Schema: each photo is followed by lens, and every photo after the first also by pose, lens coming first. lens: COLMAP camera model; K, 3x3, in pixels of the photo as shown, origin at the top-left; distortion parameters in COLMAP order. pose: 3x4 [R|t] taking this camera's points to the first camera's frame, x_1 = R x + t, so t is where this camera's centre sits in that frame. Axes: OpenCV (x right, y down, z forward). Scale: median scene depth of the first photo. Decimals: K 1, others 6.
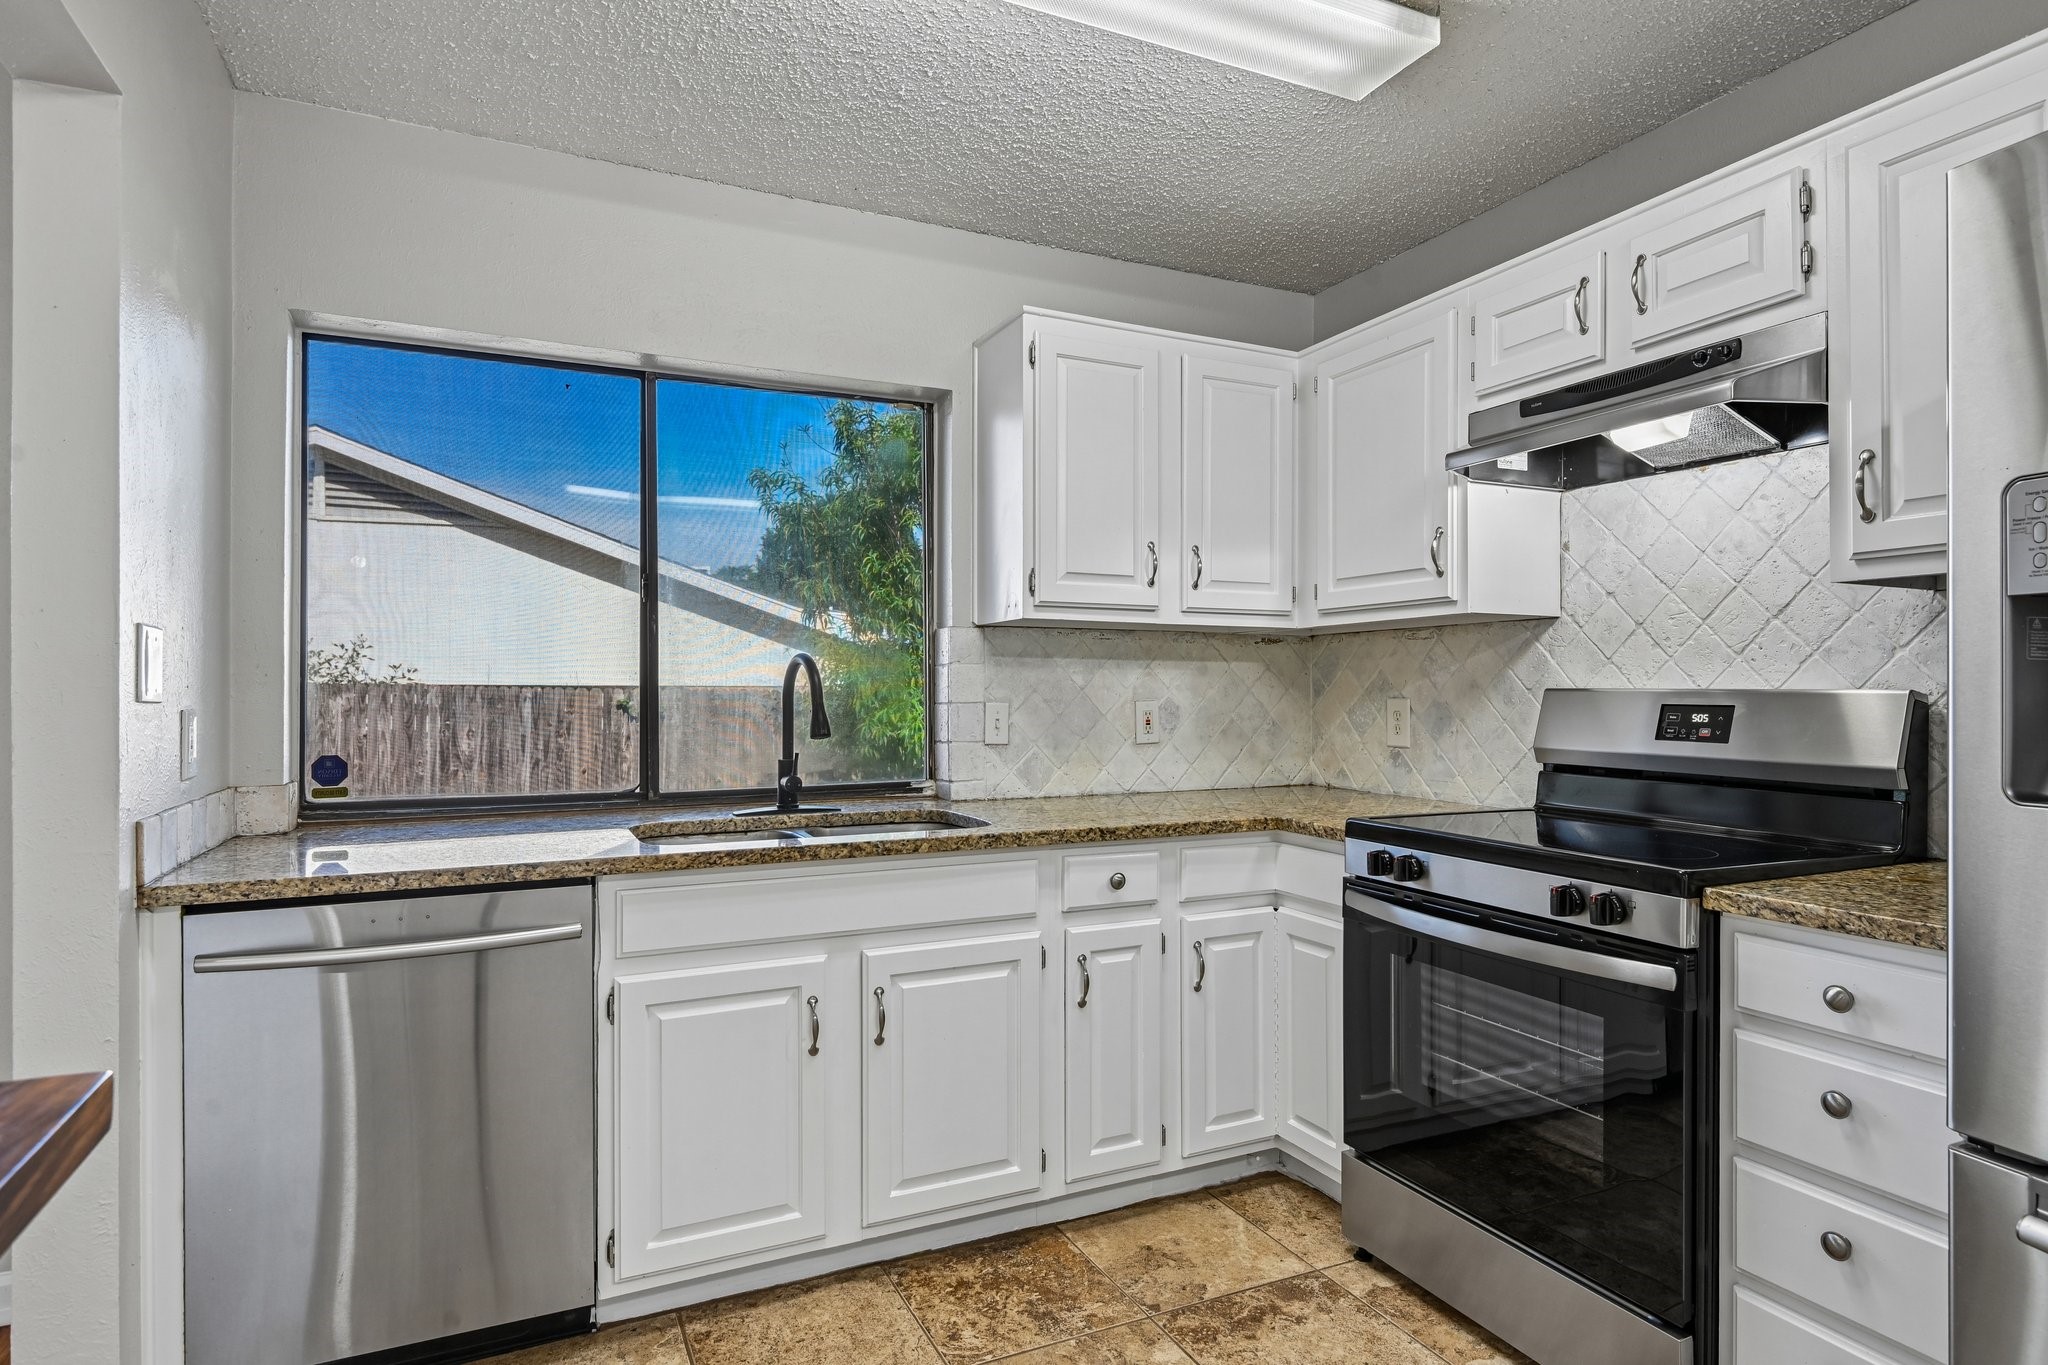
lens RADIAL K [[1107.0, 0, 1029.1], [0, 1107.0, 686.9], [0, 0, 1]] dist [0.025894, -0.032159]
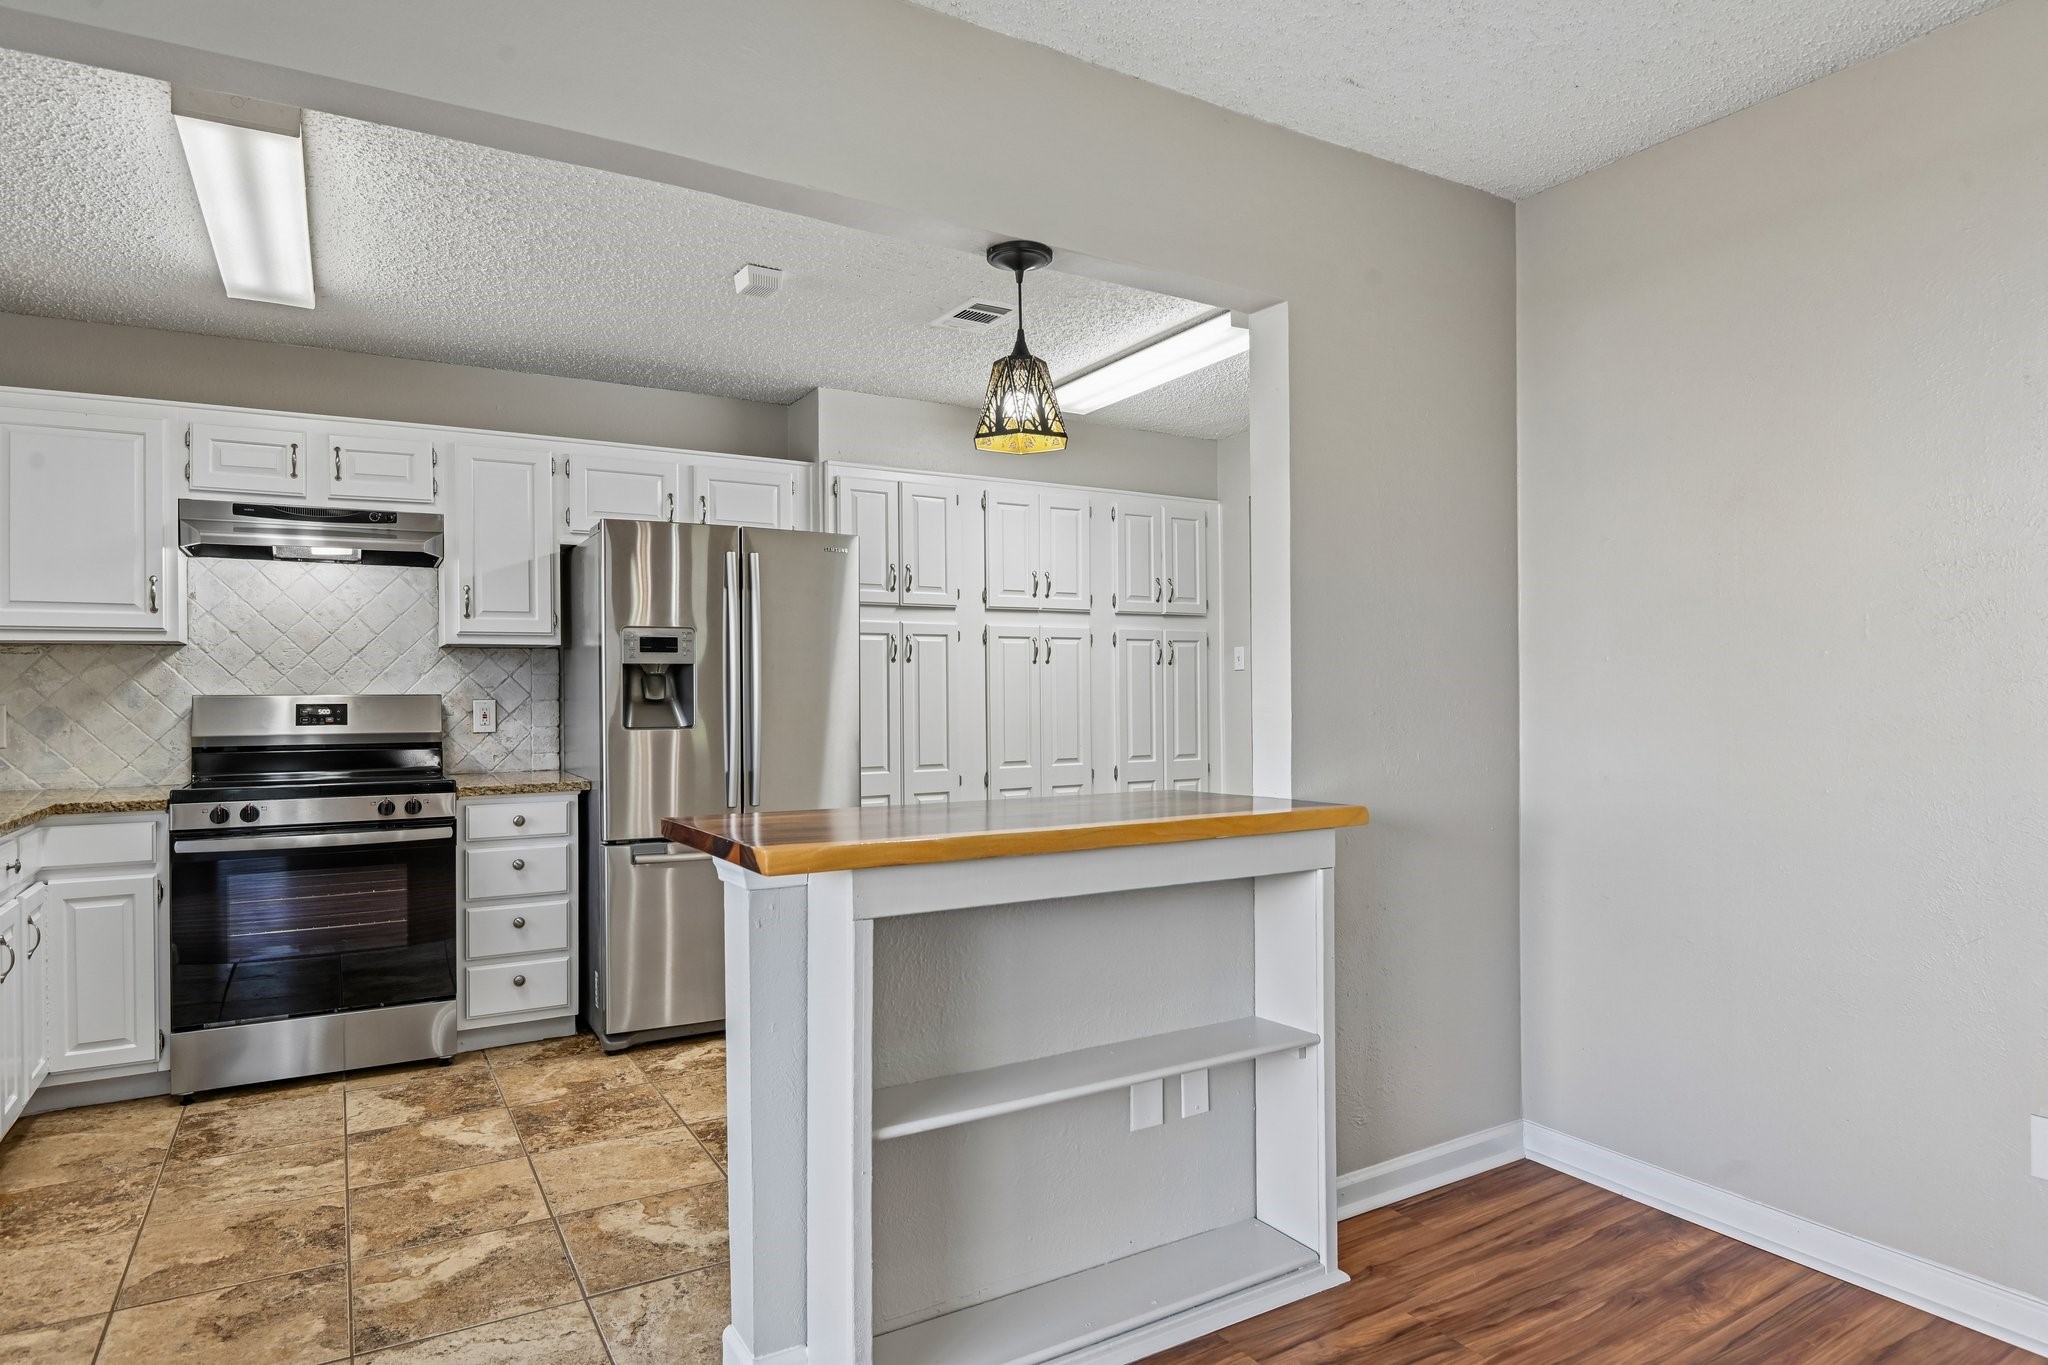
lens RADIAL K [[1154.1, 0, 1025.7], [0, 1154.1, 691.7], [0, 0, 1]] dist [-0.003481, -0.013172]
pose [[-0.096747, -0.000971, 0.995309, -1.153241], [0.003275, 0.999994, 0.001294, -0.001469], [-0.995304, 0.003385, -0.096743, 0.084856]]
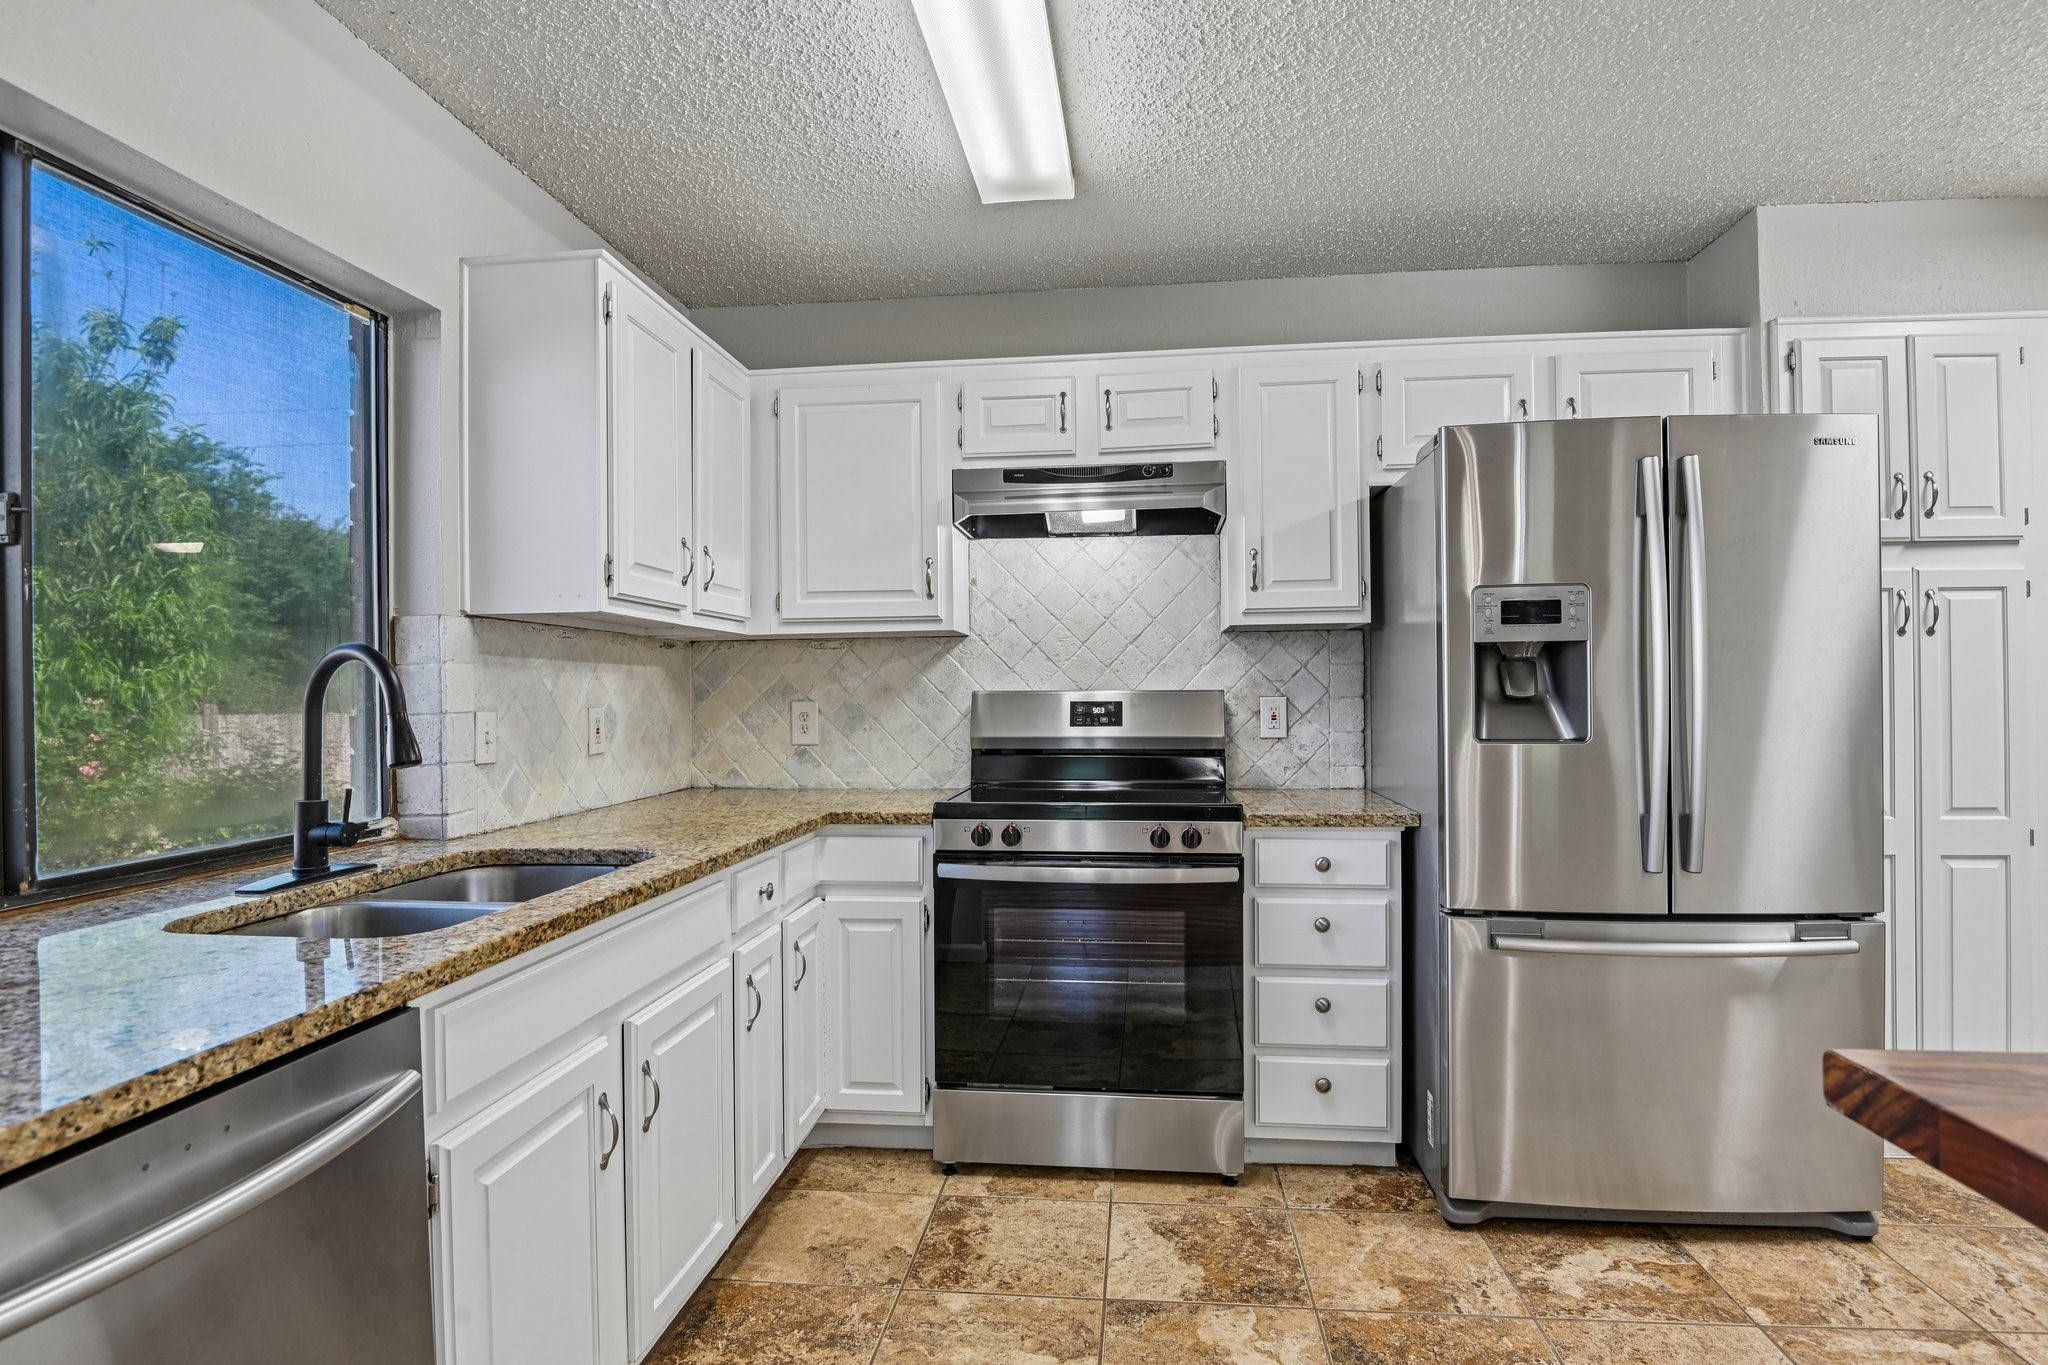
lens RADIAL K [[1066.1, 0, 1029.7], [0, 1066.1, 686.2], [0, 0, 1]] dist [-0.021433, -0.002912]
pose [[0.522291, 0.000416, 0.852767, -0.578631], [0.005944, 0.999974, -0.004129, 0.001235], [-0.852747, 0.007225, 0.522275, 0.314212]]
